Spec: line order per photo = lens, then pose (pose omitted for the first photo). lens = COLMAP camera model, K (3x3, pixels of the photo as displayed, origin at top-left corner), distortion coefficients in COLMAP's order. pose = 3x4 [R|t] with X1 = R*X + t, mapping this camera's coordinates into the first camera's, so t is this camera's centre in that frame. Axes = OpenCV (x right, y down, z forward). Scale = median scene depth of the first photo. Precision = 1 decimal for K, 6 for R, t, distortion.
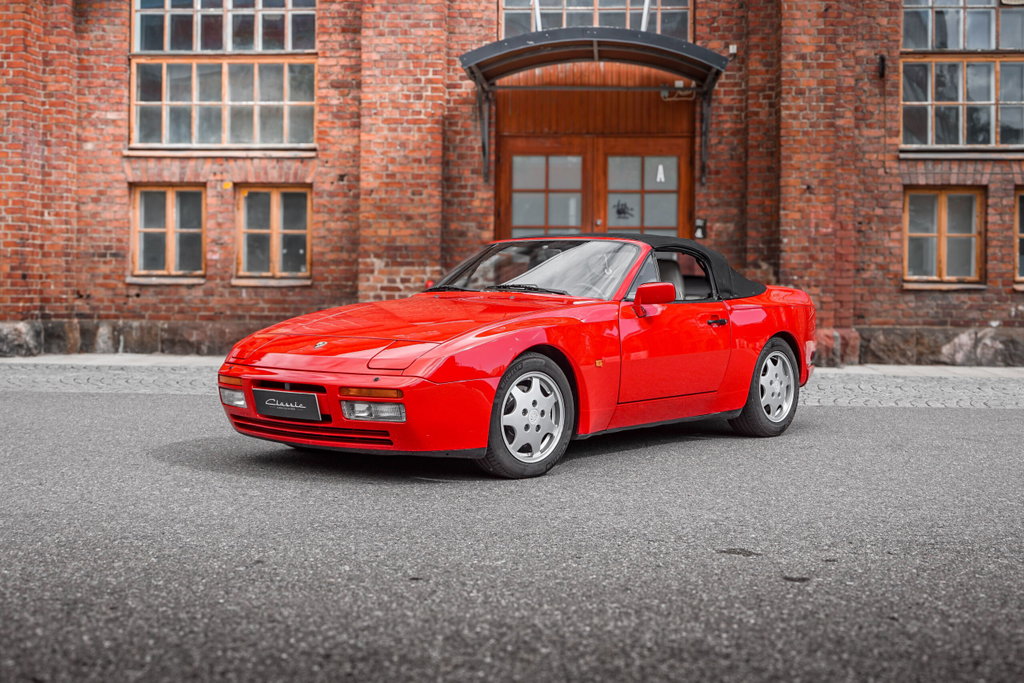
lens RADIAL K [[1231.3, 0, 527.3], [0, 1231.3, 314.3], [0, 0, 1]] dist [-0.014310, 0.004336]
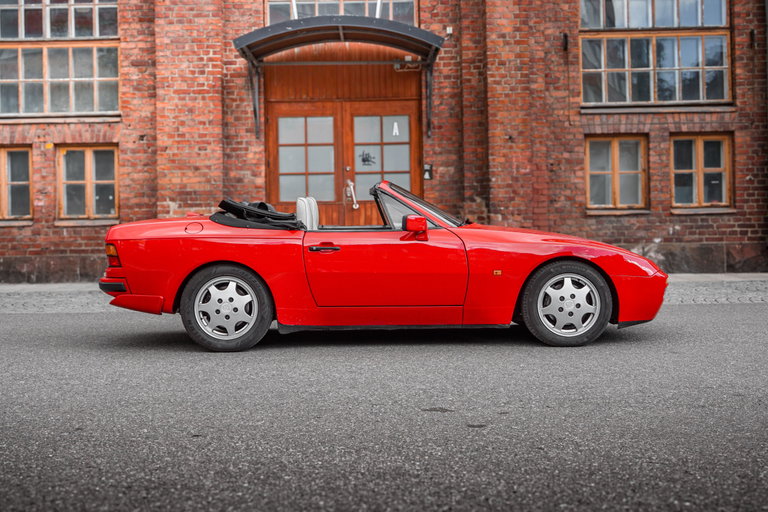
lens RADIAL K [[1002.5, 0, 357.3], [0, 1002.5, 234.9], [0, 0, 1]] dist [-0.023453, 0.066700]
pose [[0.998030, -0.026669, 0.056792, 0.007391], [0.027181, 0.999596, -0.008268, 0.002148], [-0.056548, 0.009795, 0.998352, -0.028039]]
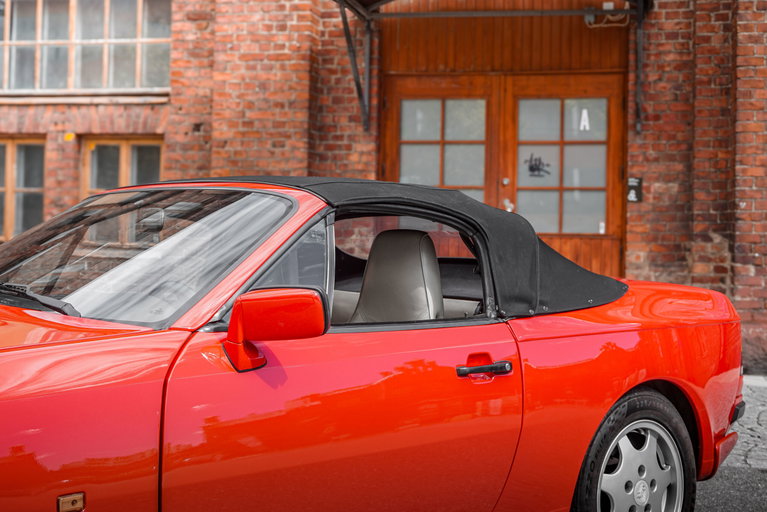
lens RADIAL K [[1108.2, 0, 384.4], [0, 1108.2, 235.8], [0, 0, 1]] dist [0.001923, -0.013793]
pose [[0.989585, 0.009915, -0.143605, 0.085569], [-0.015030, 0.999289, -0.034575, -0.013709], [0.143160, 0.036373, 0.989031, 0.285387]]
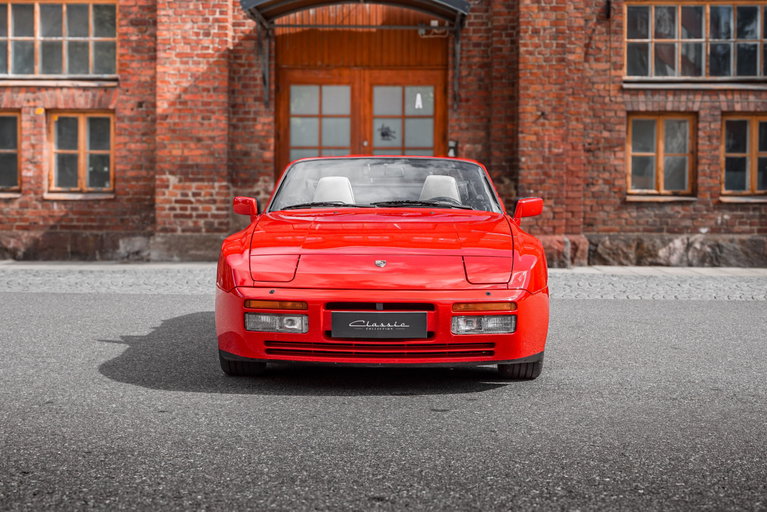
lens RADIAL K [[1143.0, 0, 371.3], [0, 1143.0, 252.1], [0, 0, 1]] dist [-0.010589, -0.037463]
pose [[0.999323, -0.003778, 0.036596, 0.024696], [0.002919, 0.999720, 0.023492, 0.001820], [-0.036675, -0.023369, 0.999054, -0.072357]]
